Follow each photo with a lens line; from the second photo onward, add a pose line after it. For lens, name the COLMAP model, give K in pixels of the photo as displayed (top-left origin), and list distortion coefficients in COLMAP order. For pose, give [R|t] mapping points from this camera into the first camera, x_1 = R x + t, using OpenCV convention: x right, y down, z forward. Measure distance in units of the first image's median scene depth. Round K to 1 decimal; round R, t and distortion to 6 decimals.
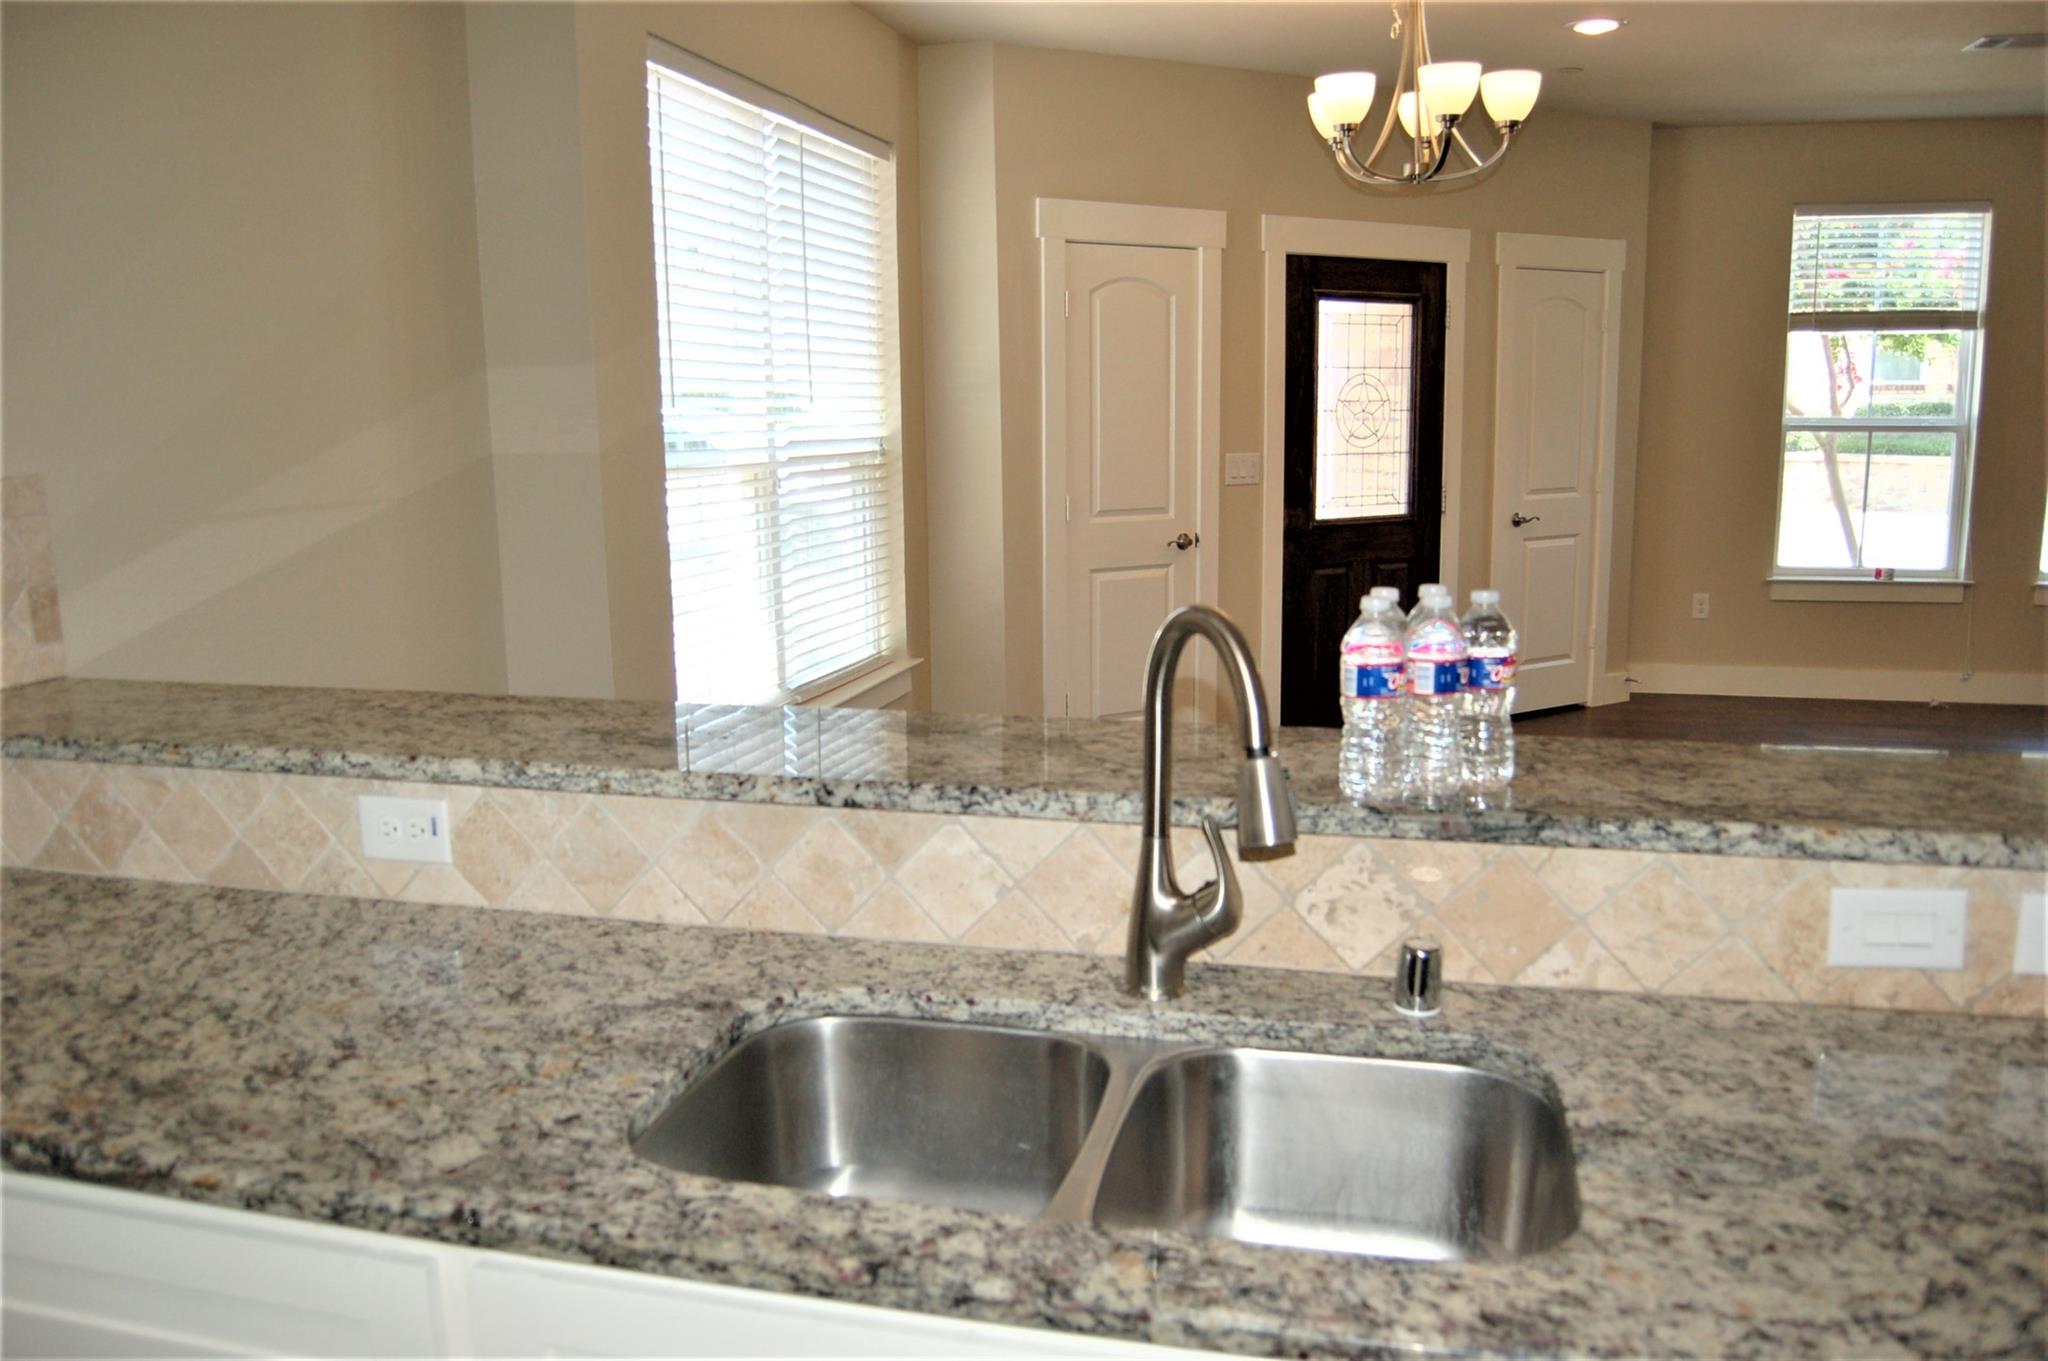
lens RADIAL K [[1581.5, 0, 1024.0], [0, 1581.5, 680.5], [0, 0, 1]] dist [-0.073998, 0.004507]
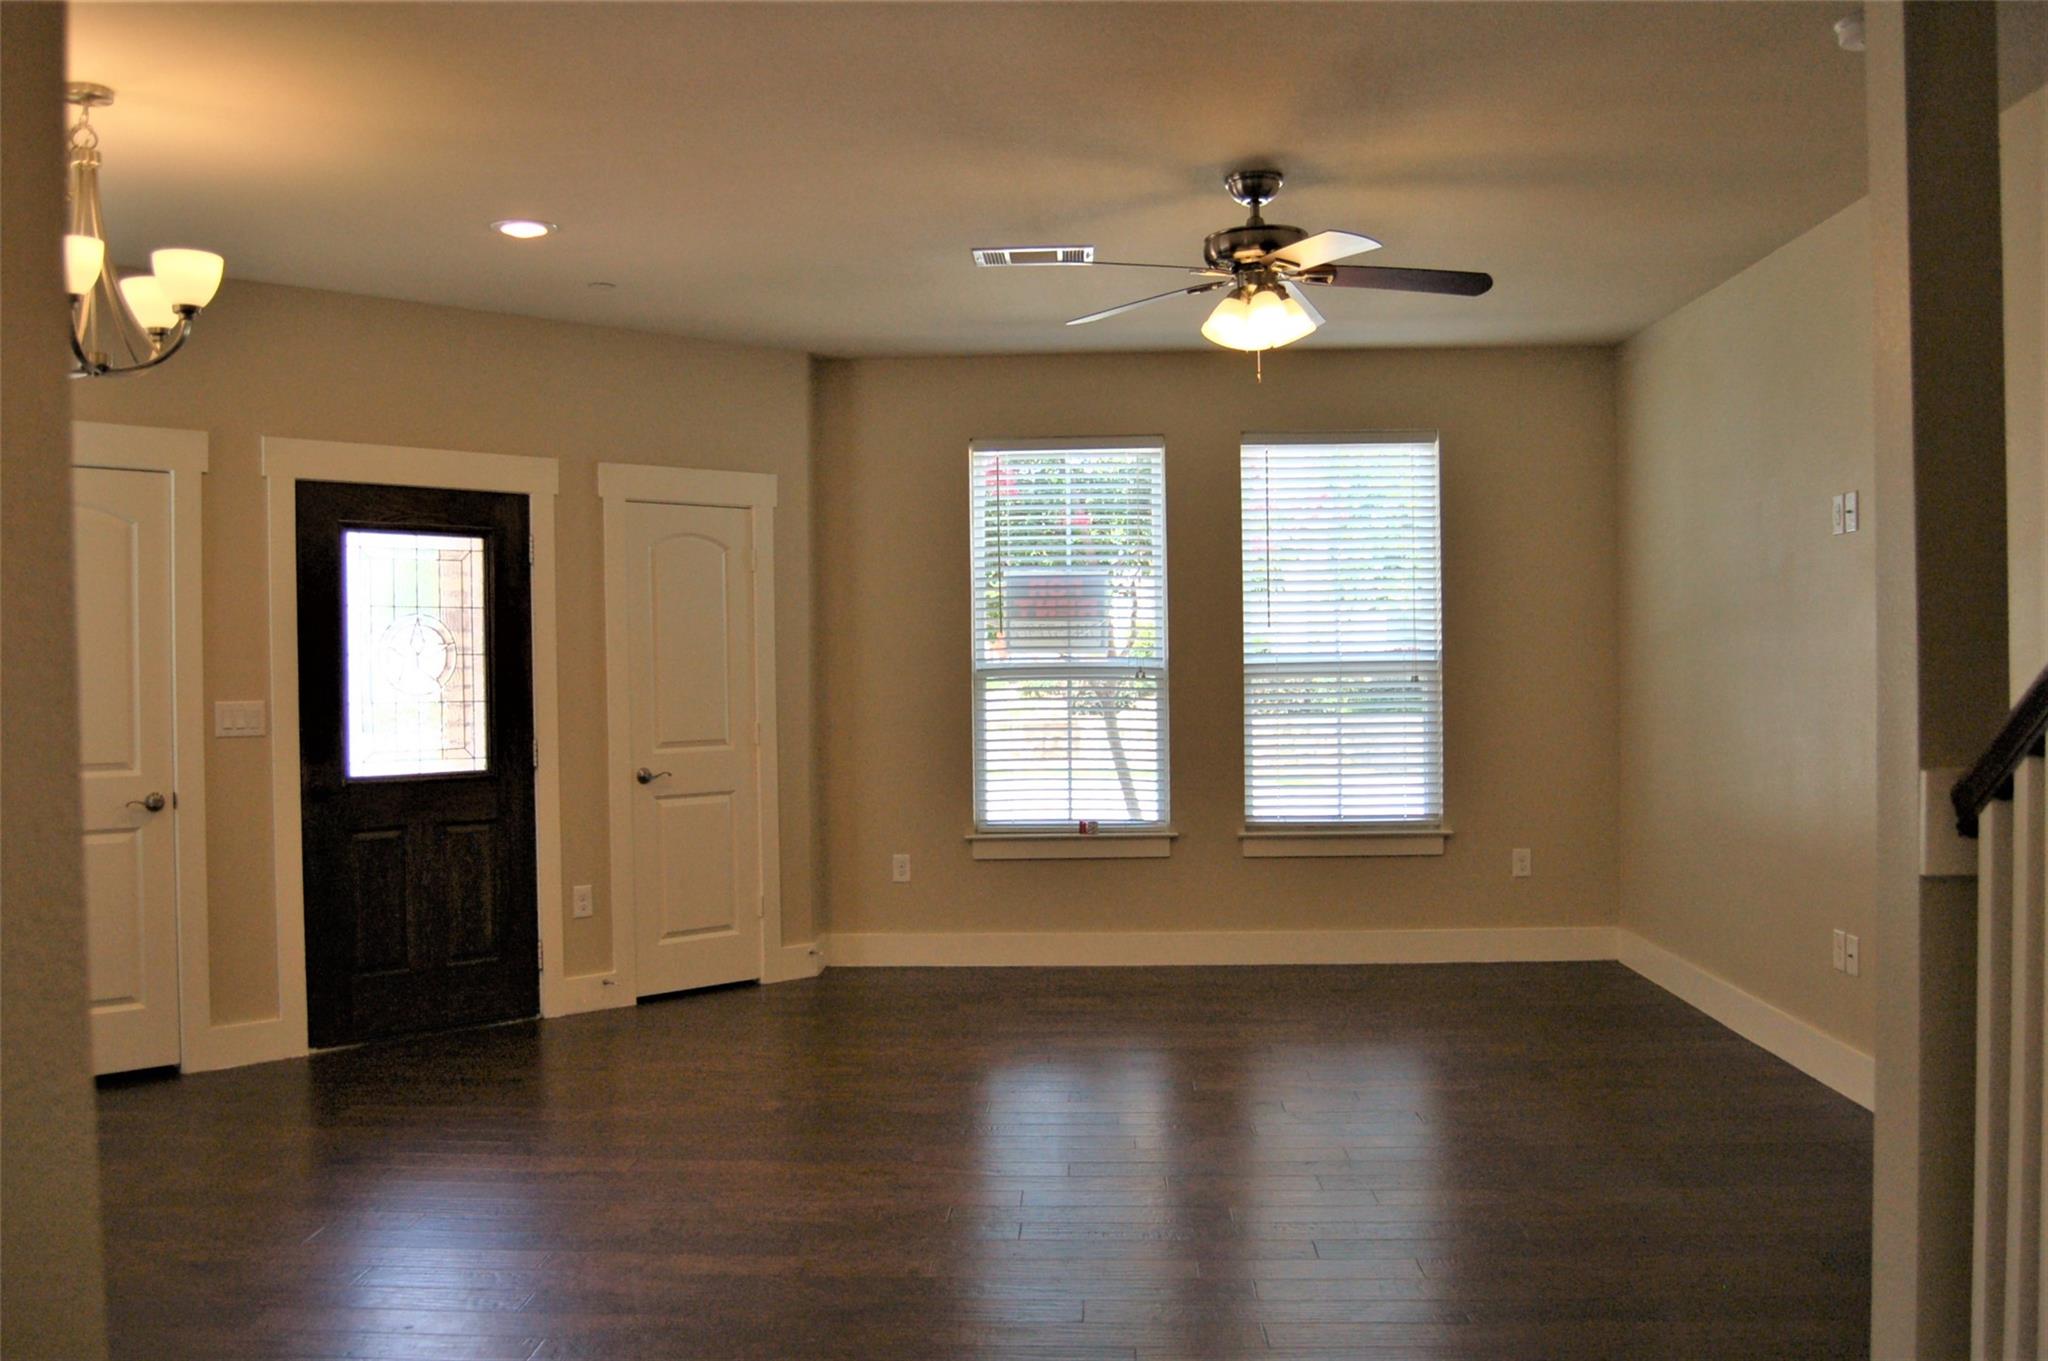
lens RADIAL K [[1581.5, 0, 1024.0], [0, 1581.5, 680.5], [0, 0, 1]] dist [-0.073998, 0.004507]
pose [[0.985011, 0.001068, 0.172486, 0.393904], [0.028029, 0.985699, -0.166170, -0.000135], [-0.170197, 0.168514, 0.970895, 0.082025]]
